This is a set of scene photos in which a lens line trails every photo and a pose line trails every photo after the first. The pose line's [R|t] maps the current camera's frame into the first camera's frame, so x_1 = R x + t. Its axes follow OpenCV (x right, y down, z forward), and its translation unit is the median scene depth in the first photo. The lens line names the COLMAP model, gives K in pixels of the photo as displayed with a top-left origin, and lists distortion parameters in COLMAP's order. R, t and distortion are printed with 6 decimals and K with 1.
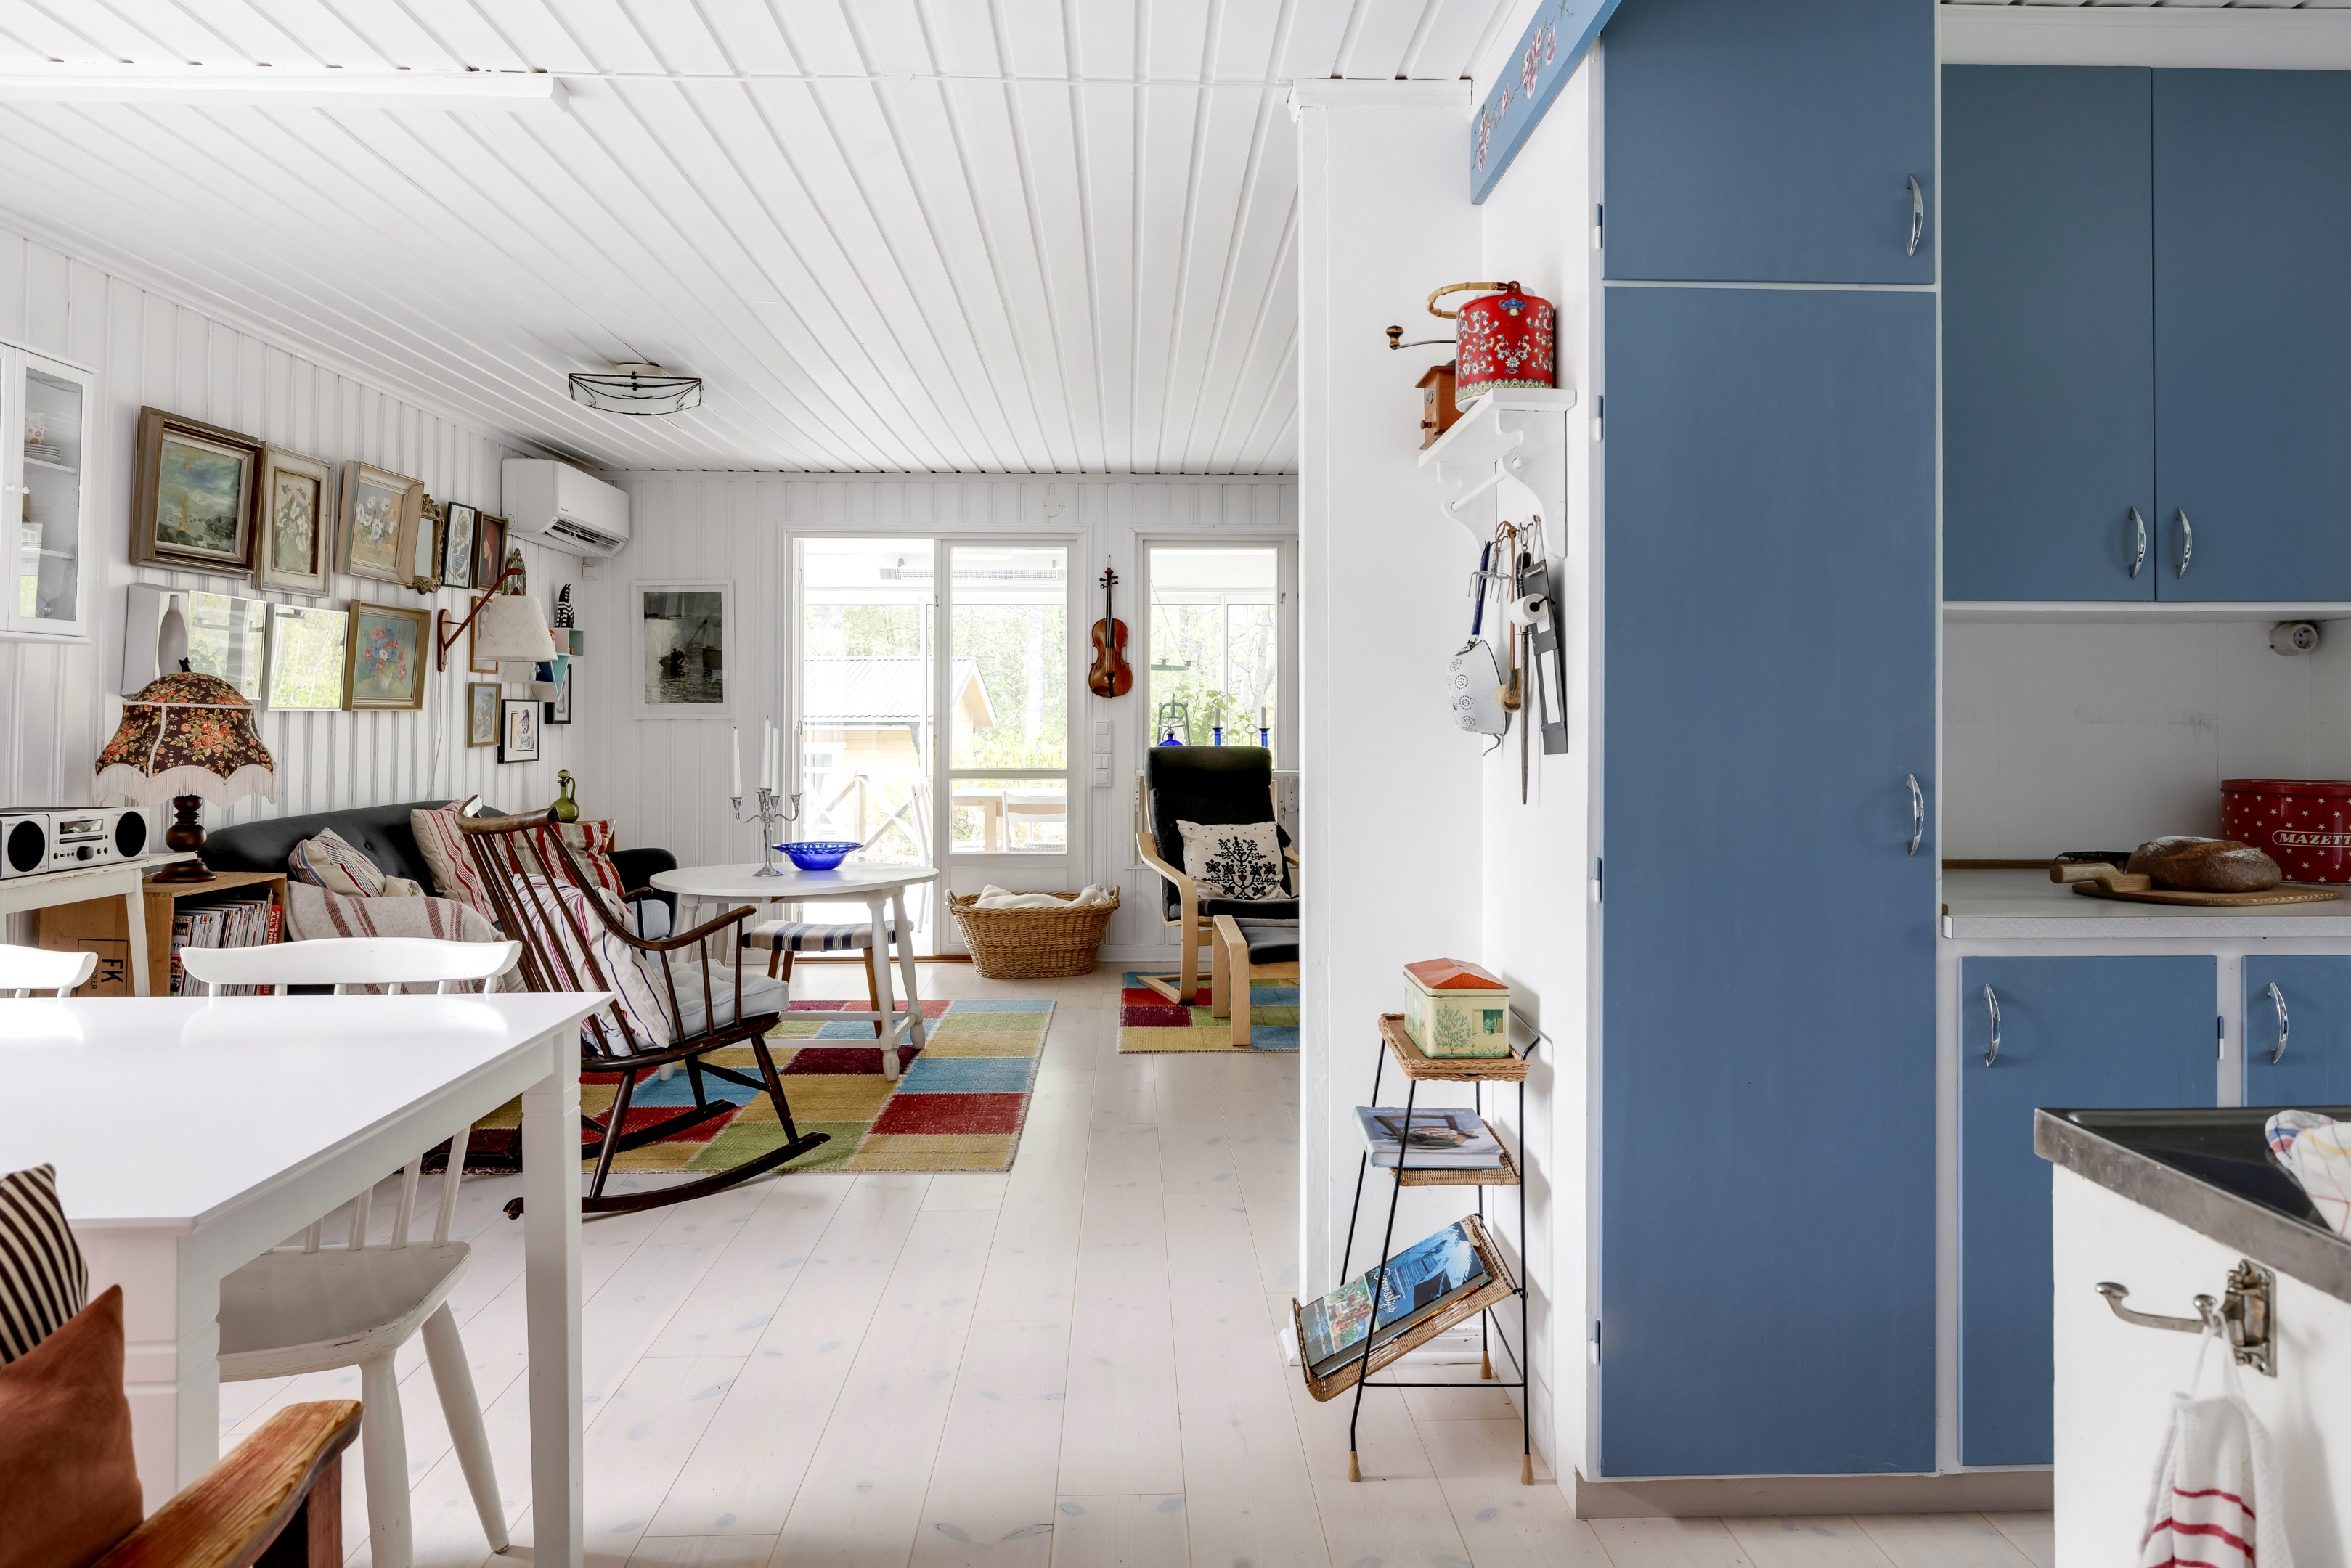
lens RADIAL K [[1490.1, 0, 1183.9], [0, 1490.1, 697.1], [0, 0, 1]] dist [-0.001701, -0.001161]
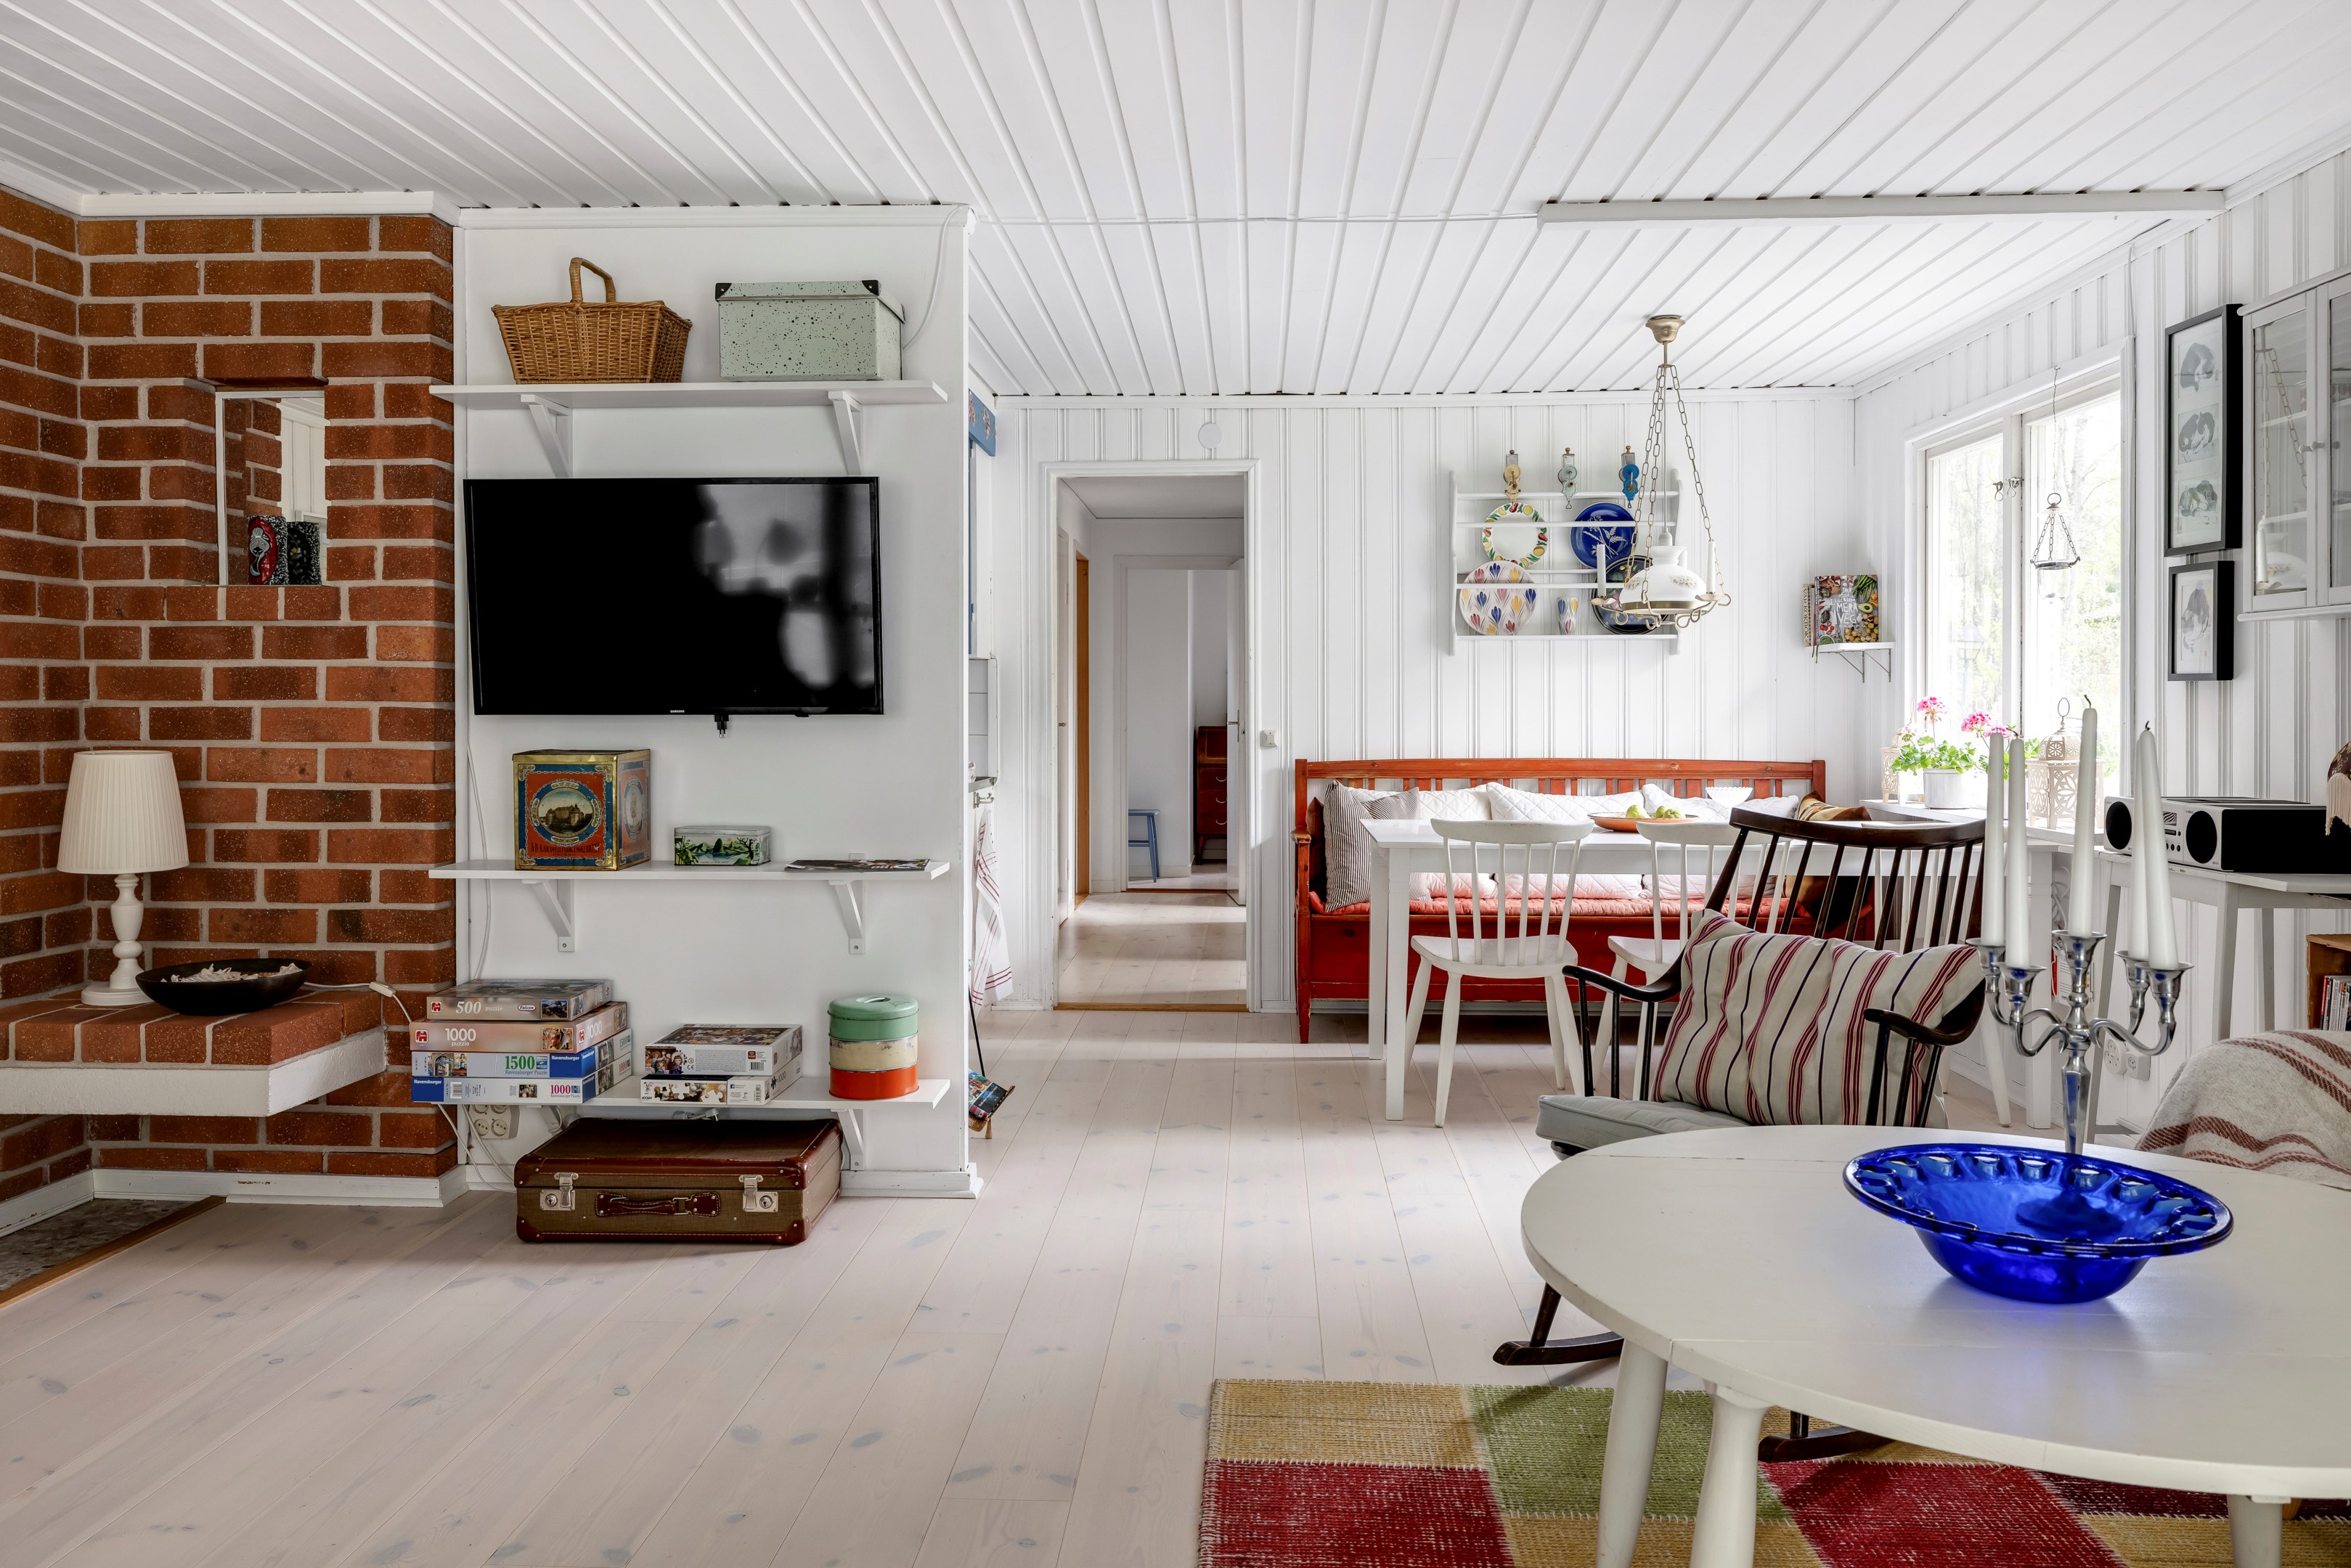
lens RADIAL K [[1705.3, 0, 1177.9], [0, 1705.3, 743.5], [0, 0, 1]] dist [0.000916, 0.000898]
pose [[-0.996231, -0.002151, 0.086711, -0.098060], [-0.001540, 0.999974, 0.007106, 0.015661], [-0.086724, 0.006946, -0.996208, 1.038649]]
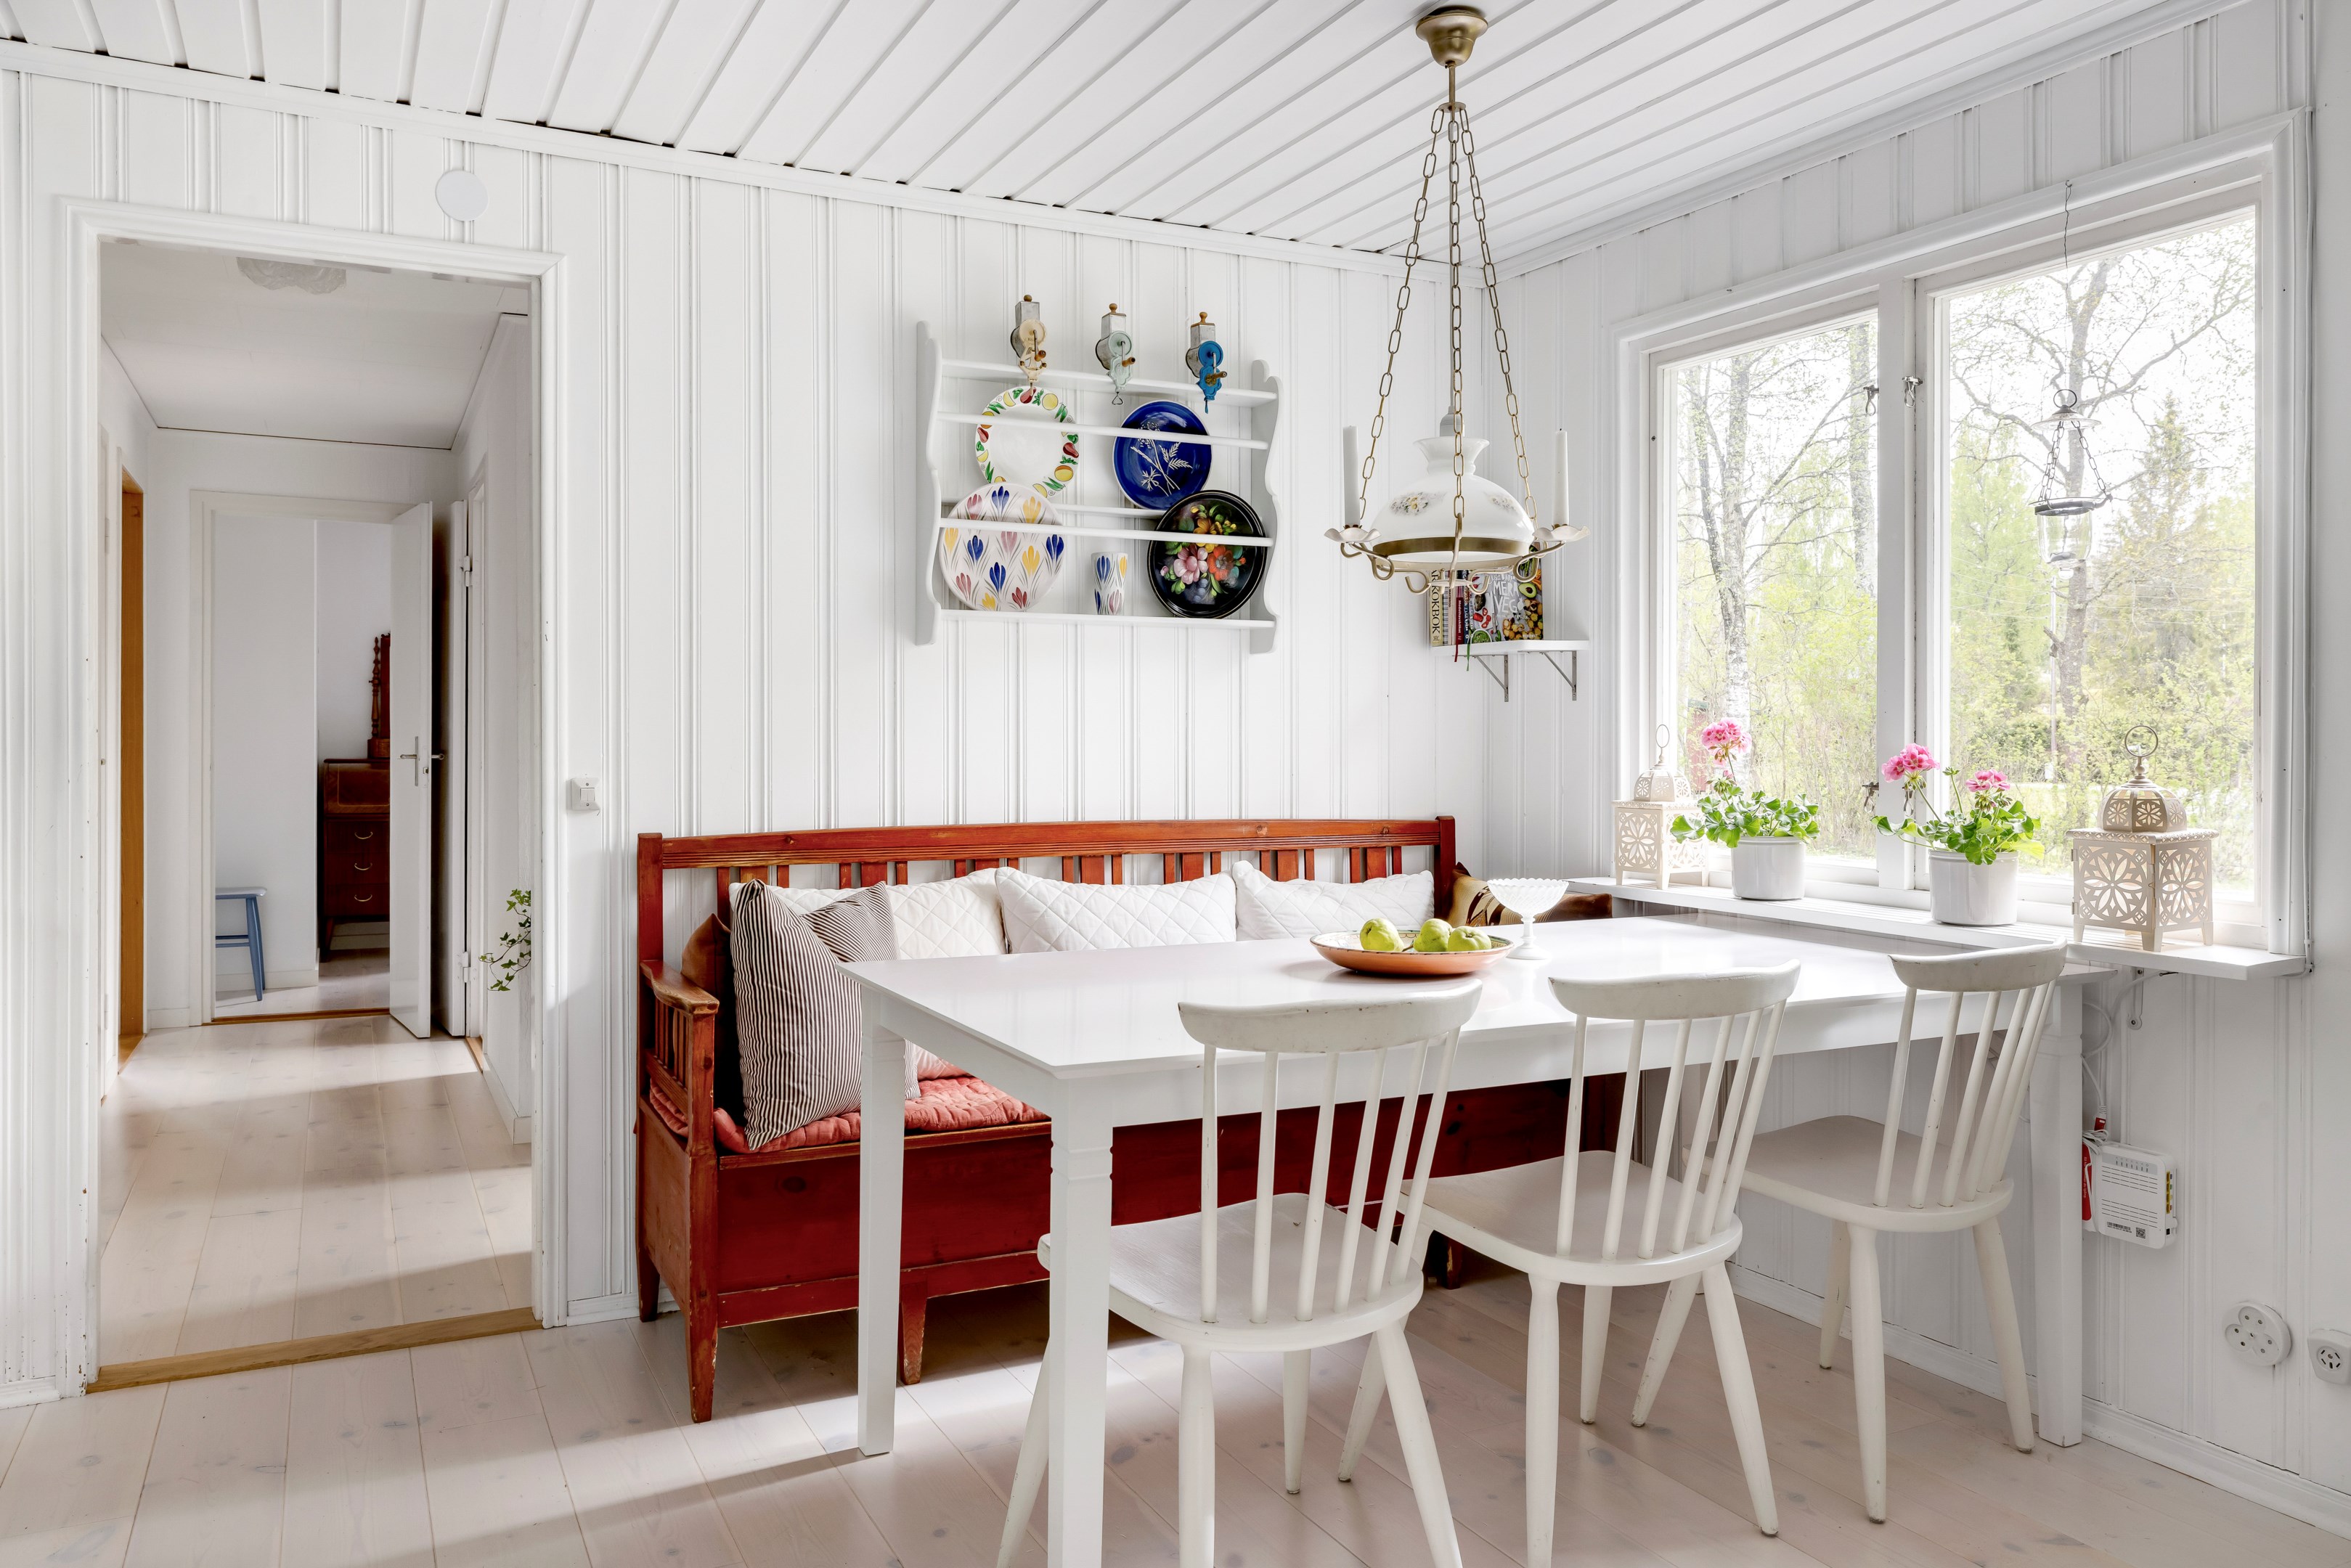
lens RADIAL K [[1674.6, 0, 1176.2], [0, 1674.6, 747.0], [0, 0, 1]] dist [-0.004759, 0.005784]
pose [[-0.909596, -0.002476, -0.415487, -0.019011], [0.000262, 0.999979, -0.006532, 0.008998], [0.415494, -0.006050, -0.909576, 0.586850]]
